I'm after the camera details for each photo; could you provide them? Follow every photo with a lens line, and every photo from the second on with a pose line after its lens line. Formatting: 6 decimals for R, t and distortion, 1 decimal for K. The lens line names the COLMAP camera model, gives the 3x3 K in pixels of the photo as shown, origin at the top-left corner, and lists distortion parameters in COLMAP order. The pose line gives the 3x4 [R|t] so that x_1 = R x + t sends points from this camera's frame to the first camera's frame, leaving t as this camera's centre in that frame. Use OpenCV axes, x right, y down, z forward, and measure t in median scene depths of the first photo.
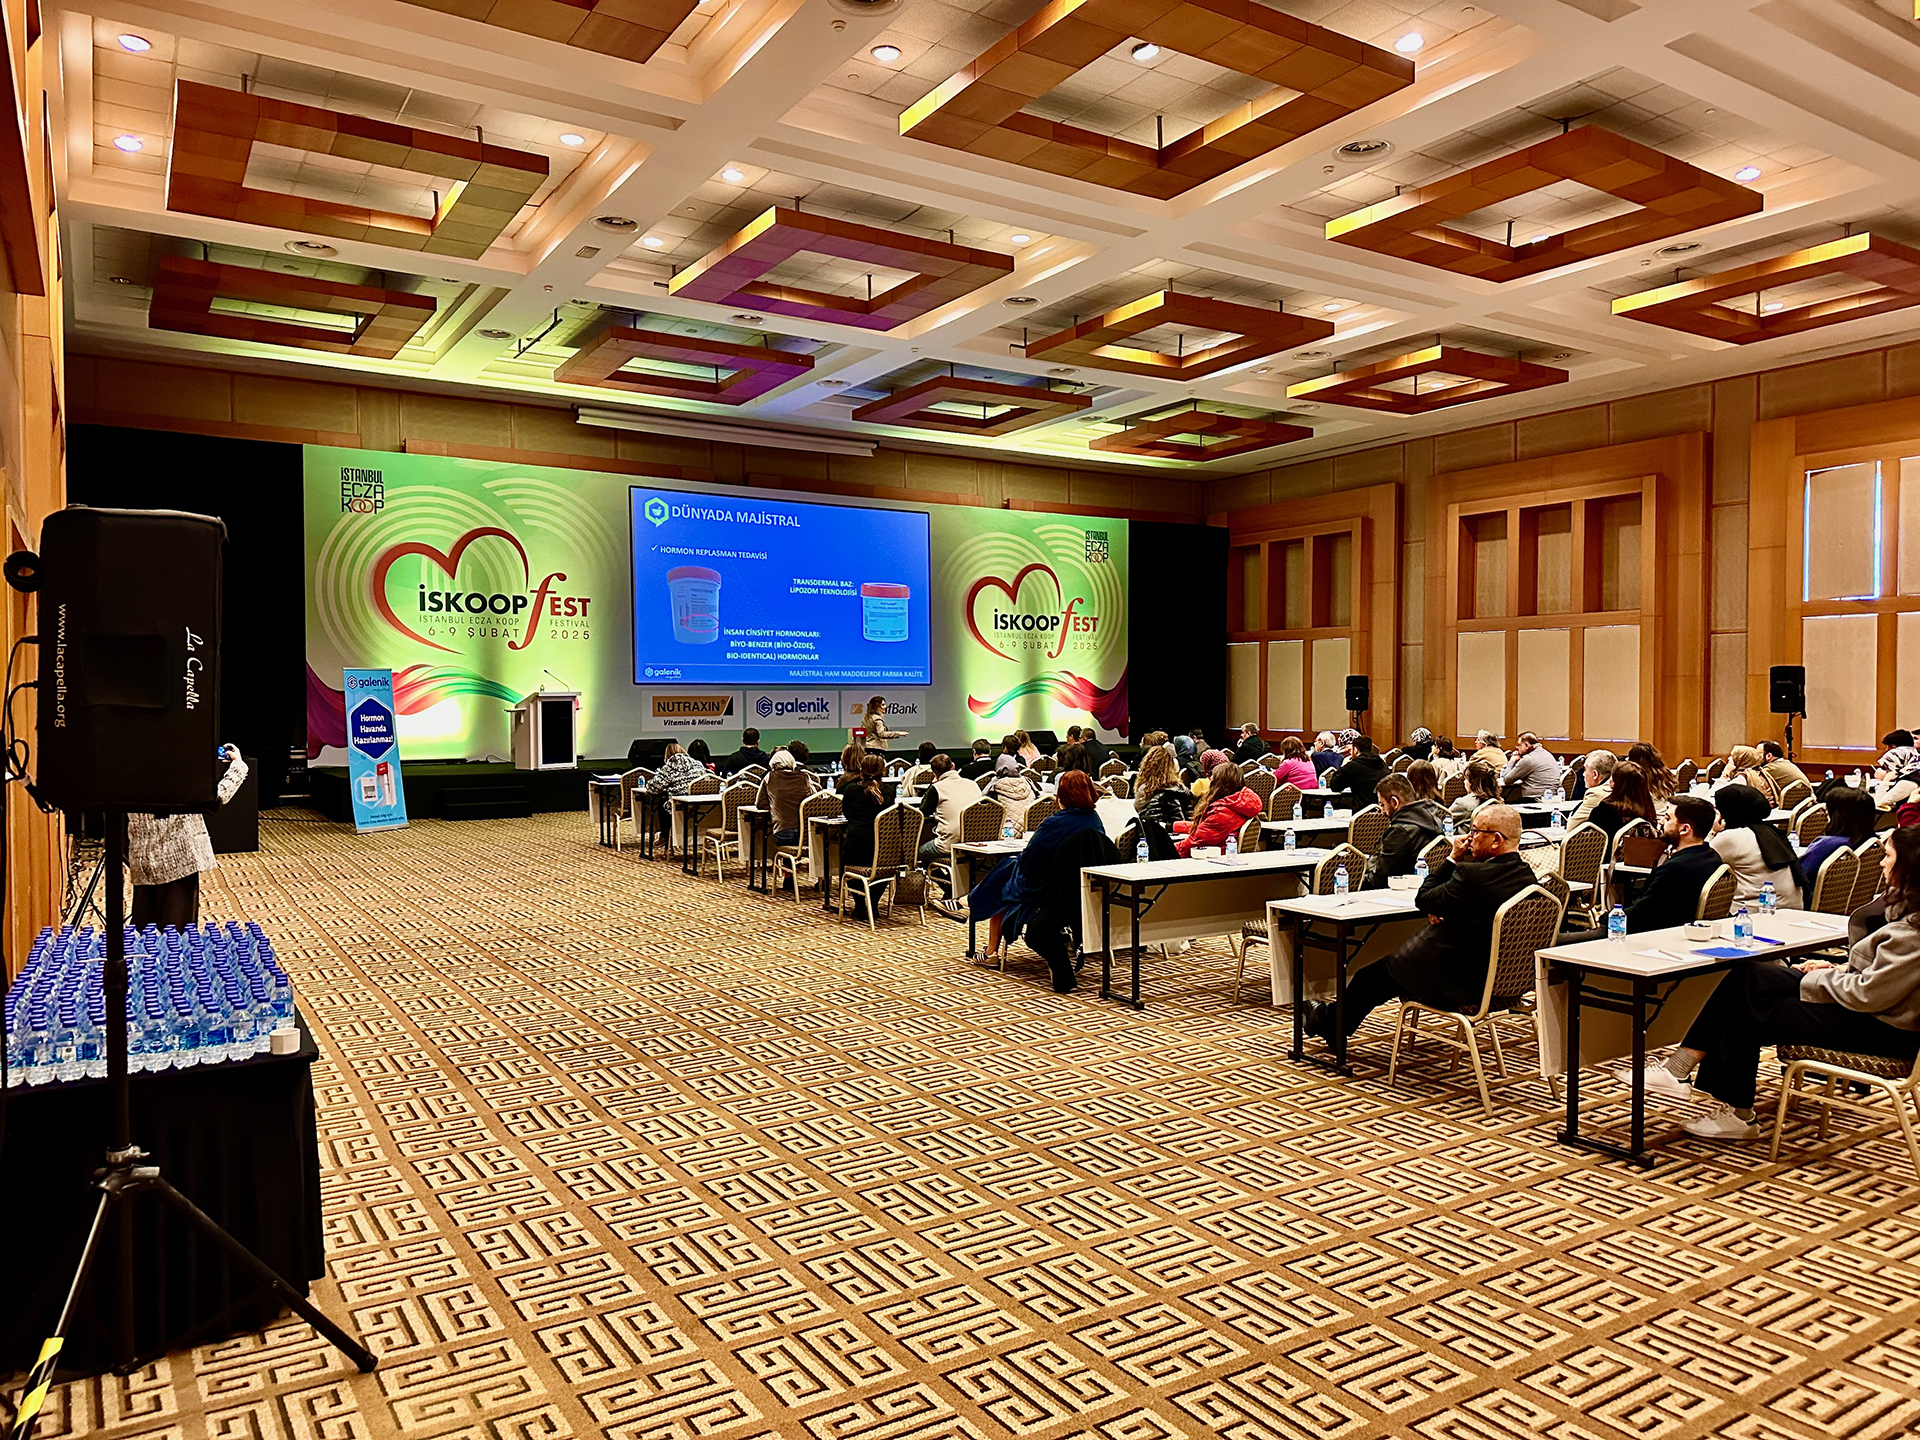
lens RADIAL K [[1319.2, 0, 959.9], [0, 1319.2, 739.8], [0, 0, 1]] dist [0.151348, -0.239072]
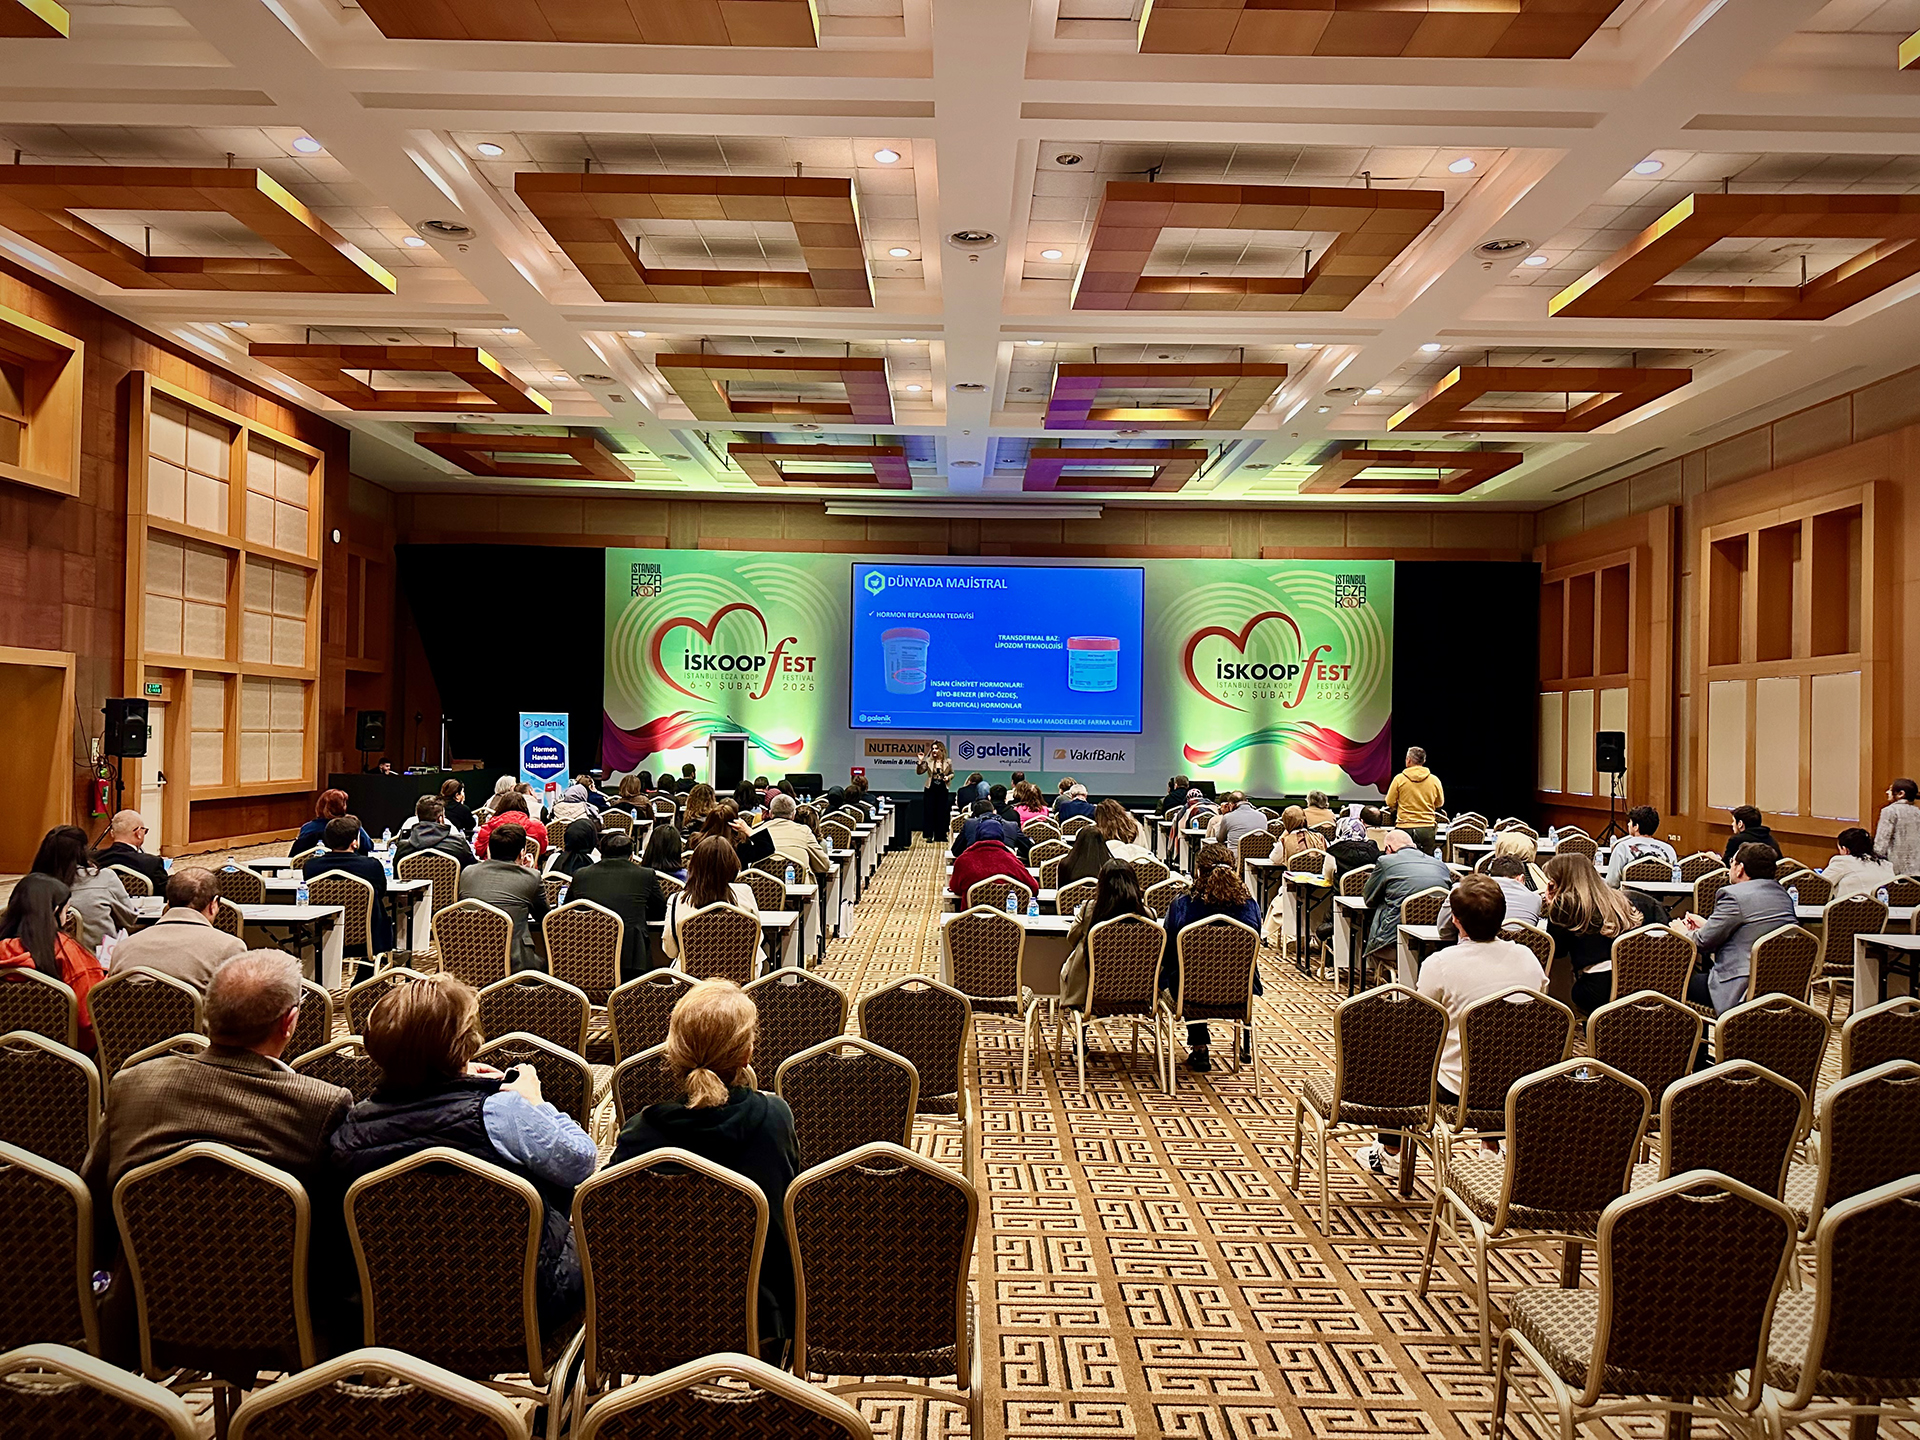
lens RADIAL K [[1338.7, 0, 965.1], [0, 1338.7, 759.7], [0, 0, 1]] dist [0.120959, -0.202136]
pose [[0.840858, 0.025058, -0.540676, 0.462828], [-0.039200, 0.999124, -0.014659, -0.000130], [0.539835, 0.033521, 0.841103, 0.045803]]
